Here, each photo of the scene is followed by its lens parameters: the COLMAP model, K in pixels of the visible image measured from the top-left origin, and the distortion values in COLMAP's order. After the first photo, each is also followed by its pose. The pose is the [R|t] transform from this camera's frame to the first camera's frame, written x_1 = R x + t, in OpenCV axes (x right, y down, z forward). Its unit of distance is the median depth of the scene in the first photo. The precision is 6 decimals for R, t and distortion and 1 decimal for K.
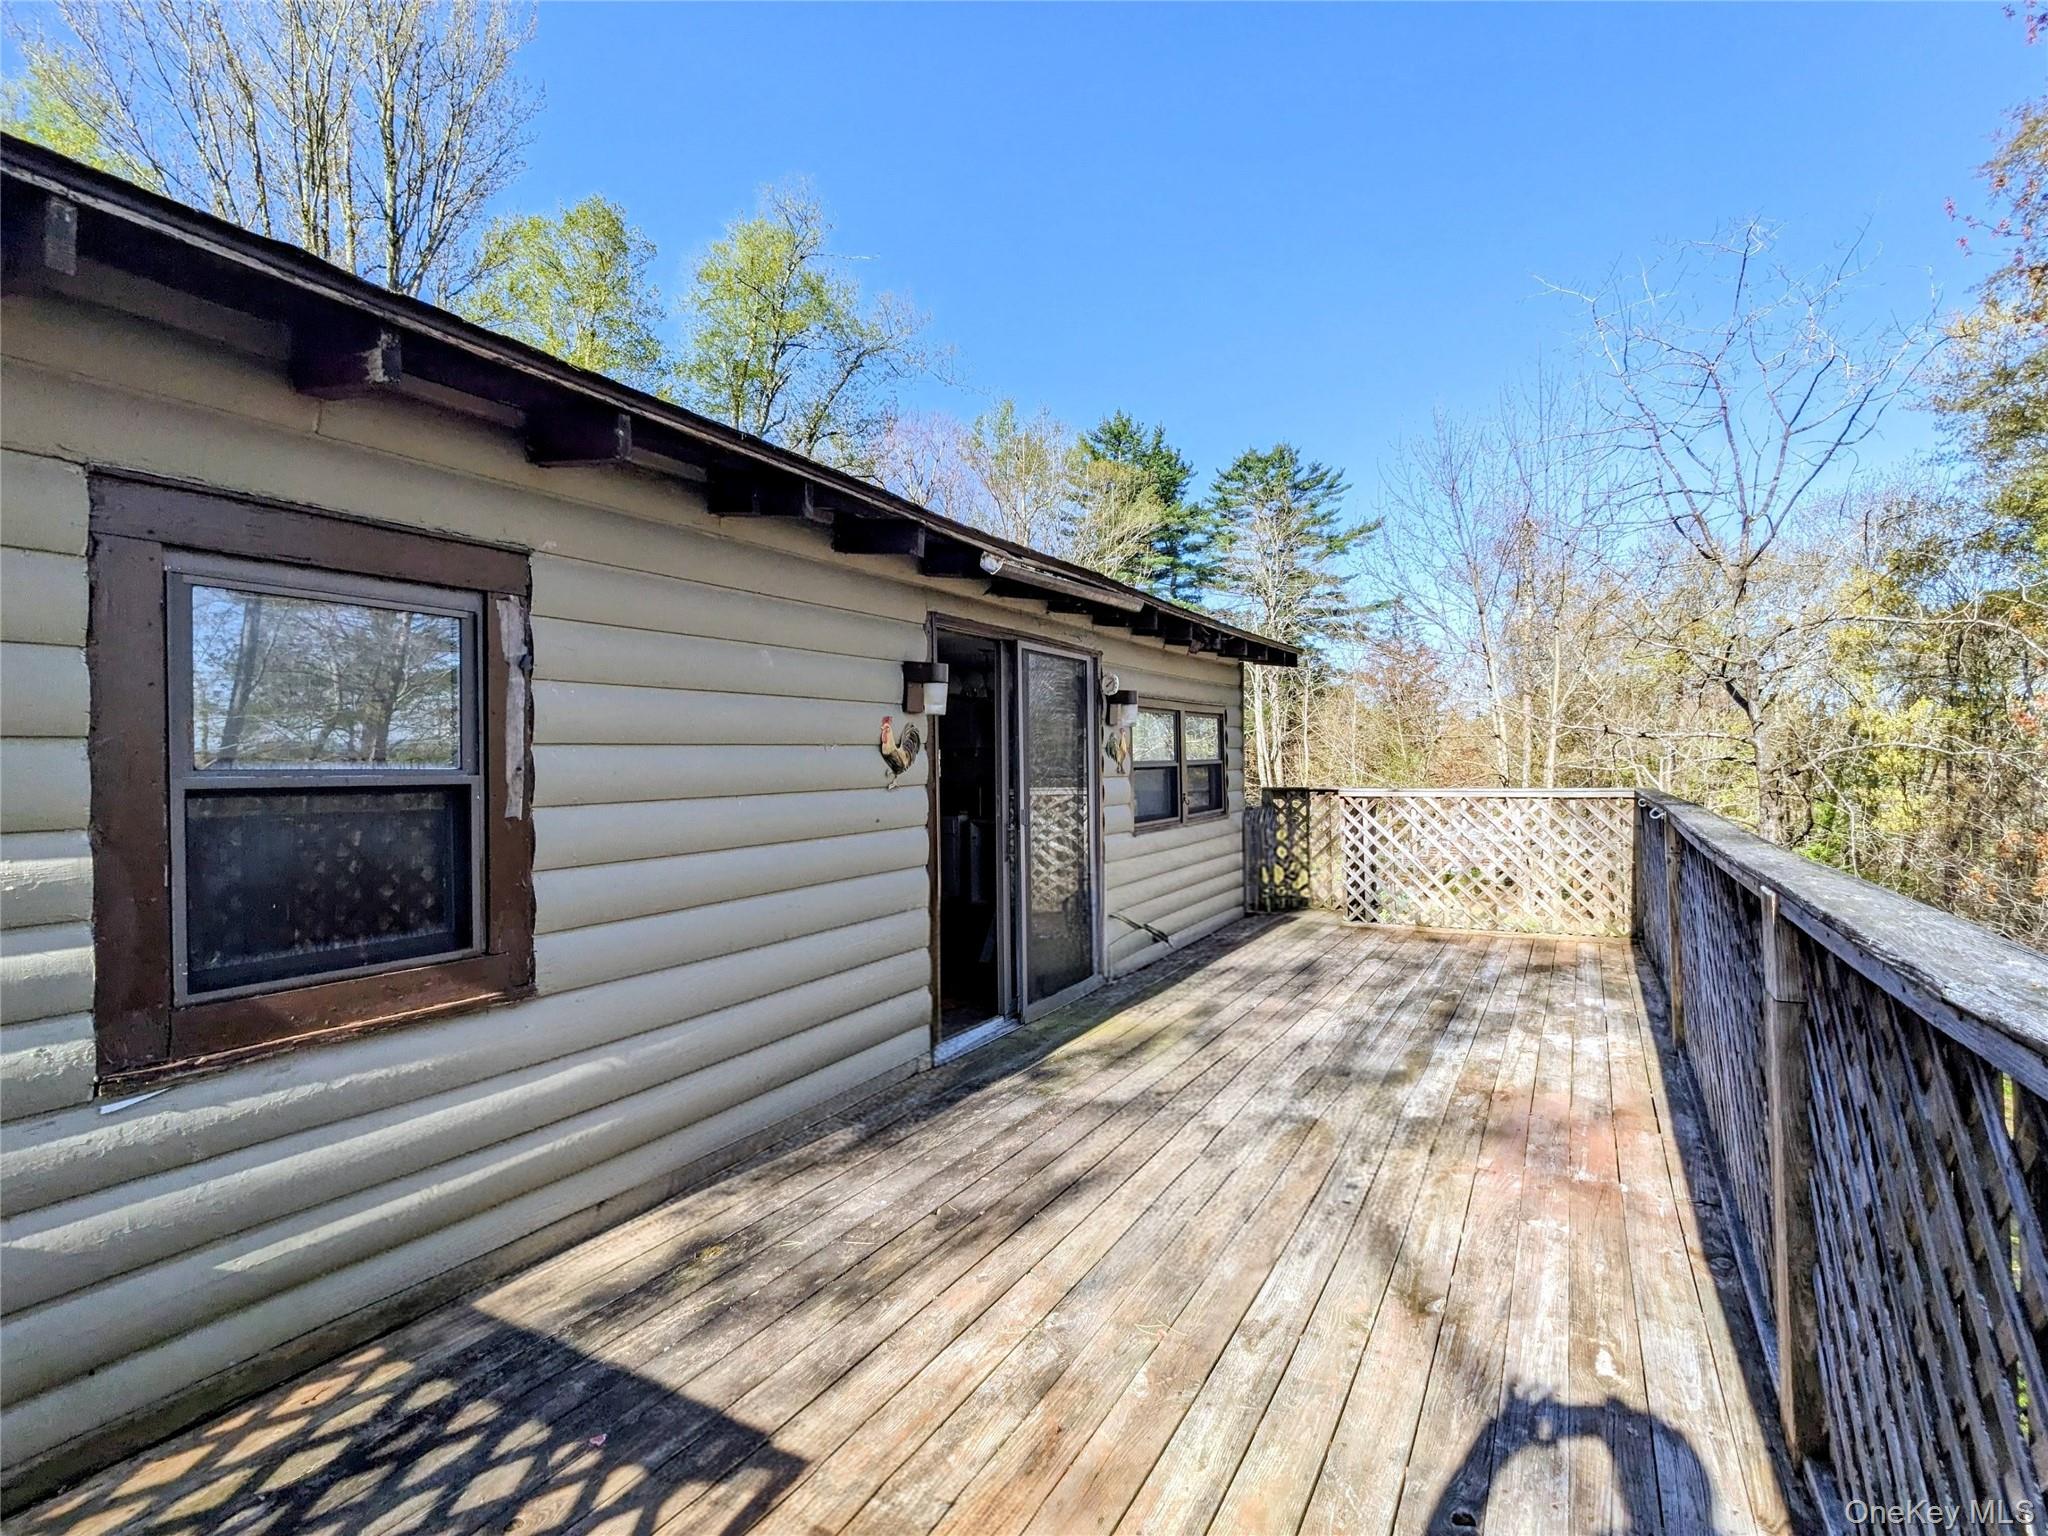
lens RADIAL K [[990.2, 0, 1036.7], [0, 990.2, 771.0], [0, 0, 1]] dist [-0.003392, 0.008258]
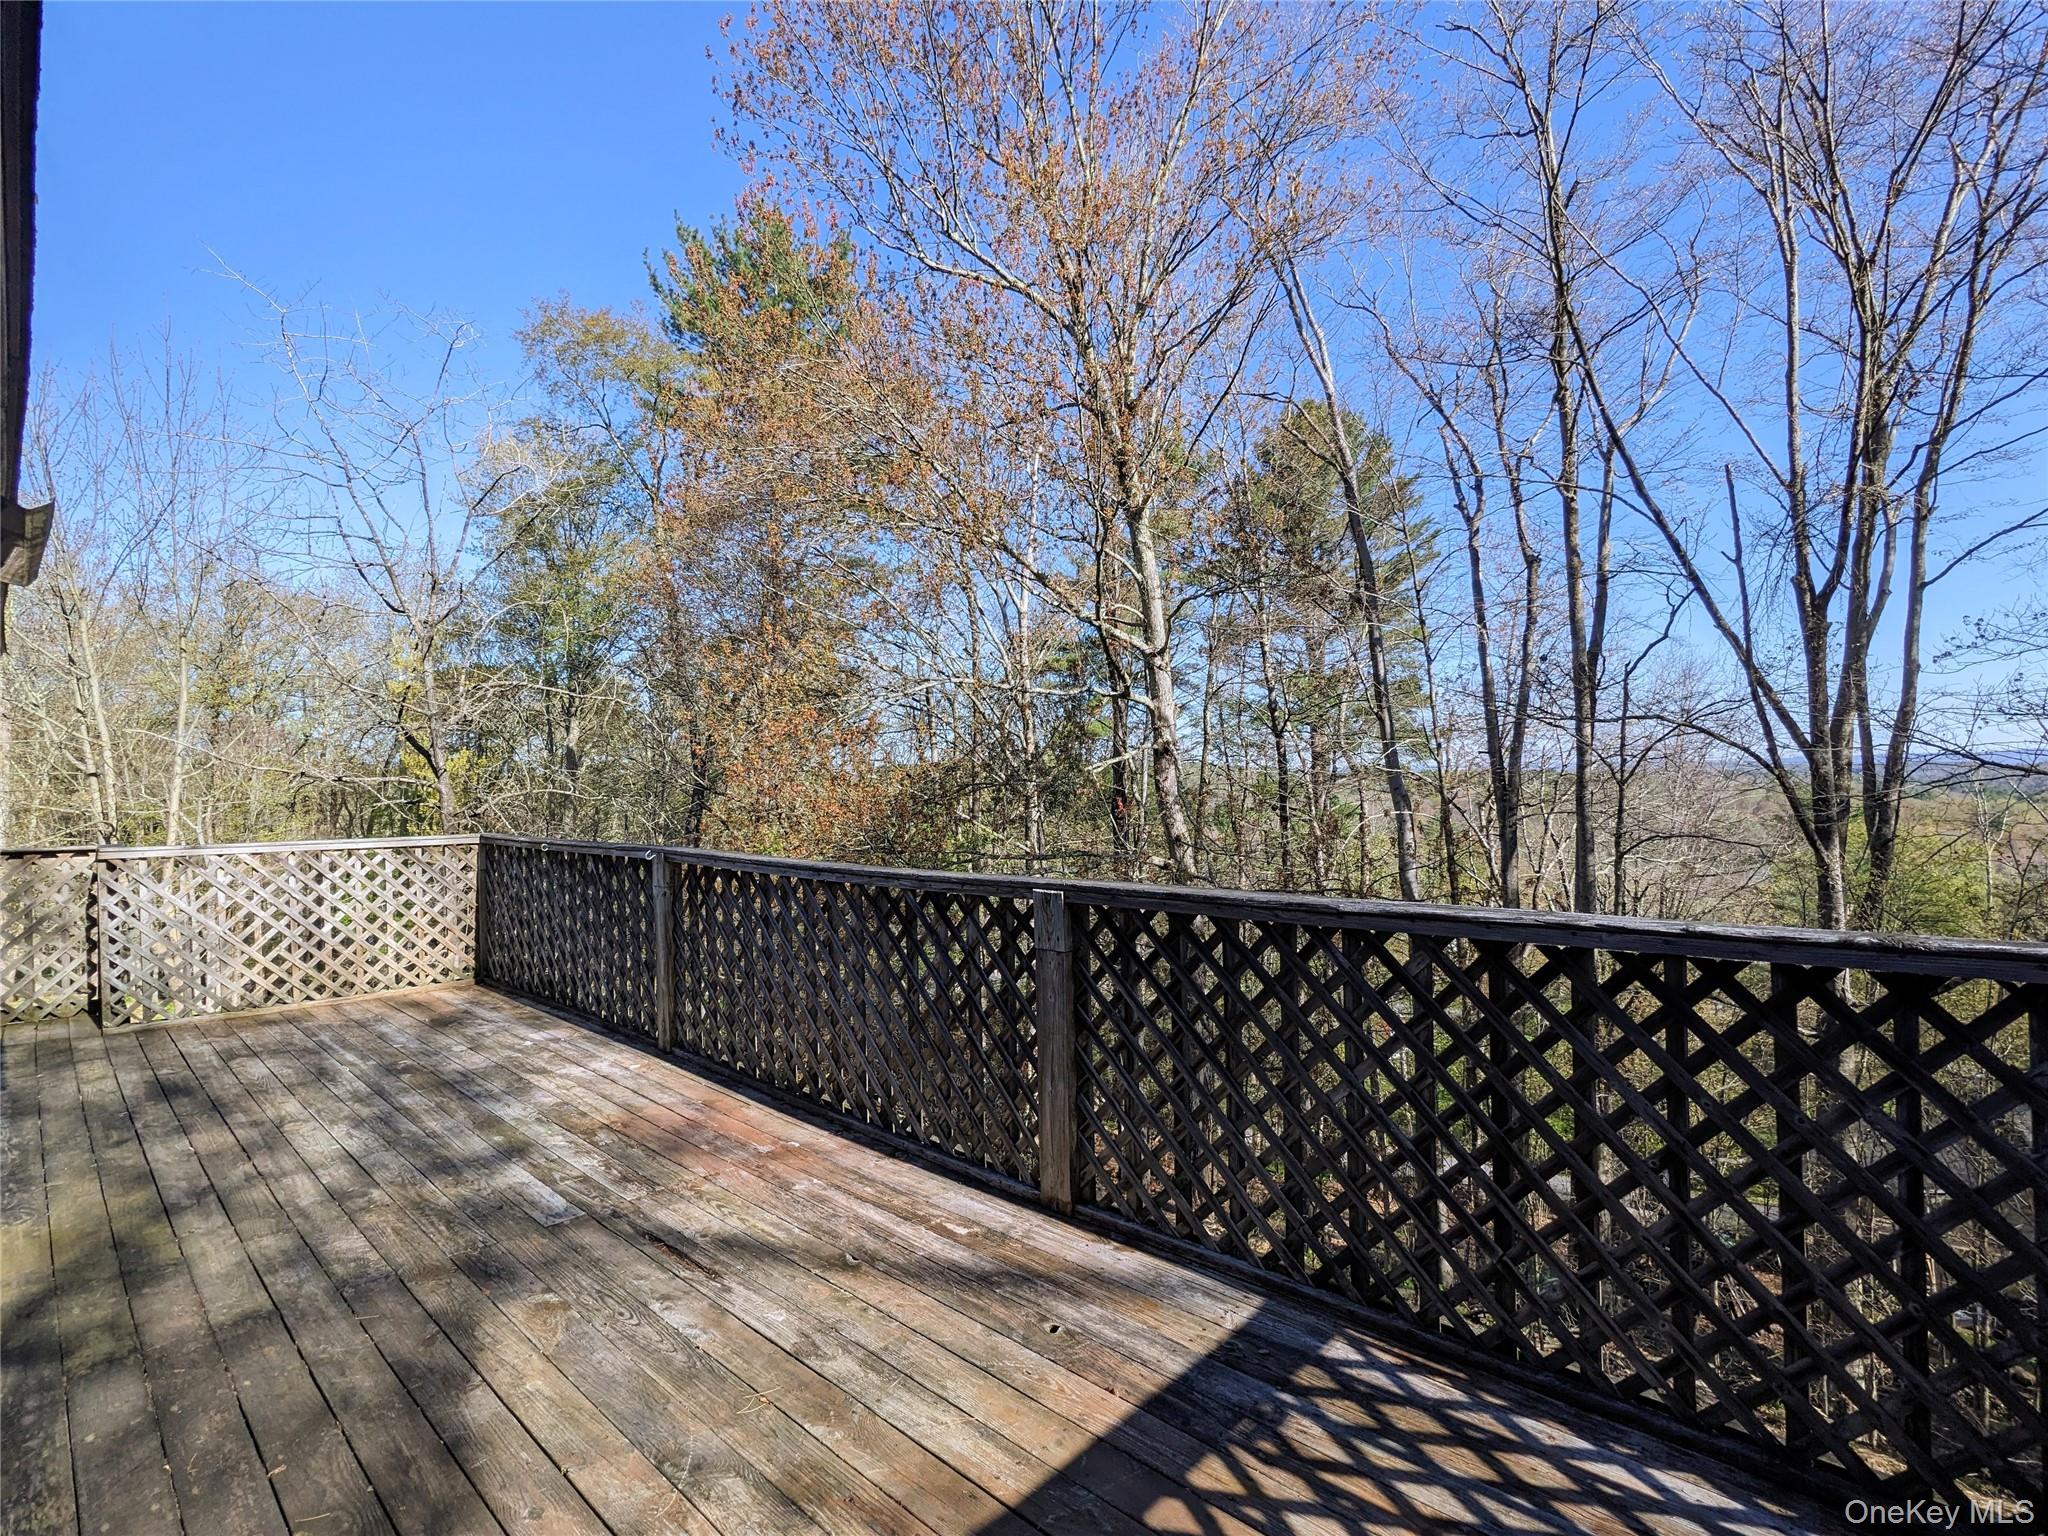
lens RADIAL K [[990.2, 0, 1036.7], [0, 990.2, 771.0], [0, 0, 1]] dist [-0.003392, 0.008258]
pose [[0.257864, 0.028253, 0.965768, -0.433584], [0.011510, 0.999412, -0.032310, -0.014696], [-0.966113, 0.019448, 0.257387, 0.261531]]
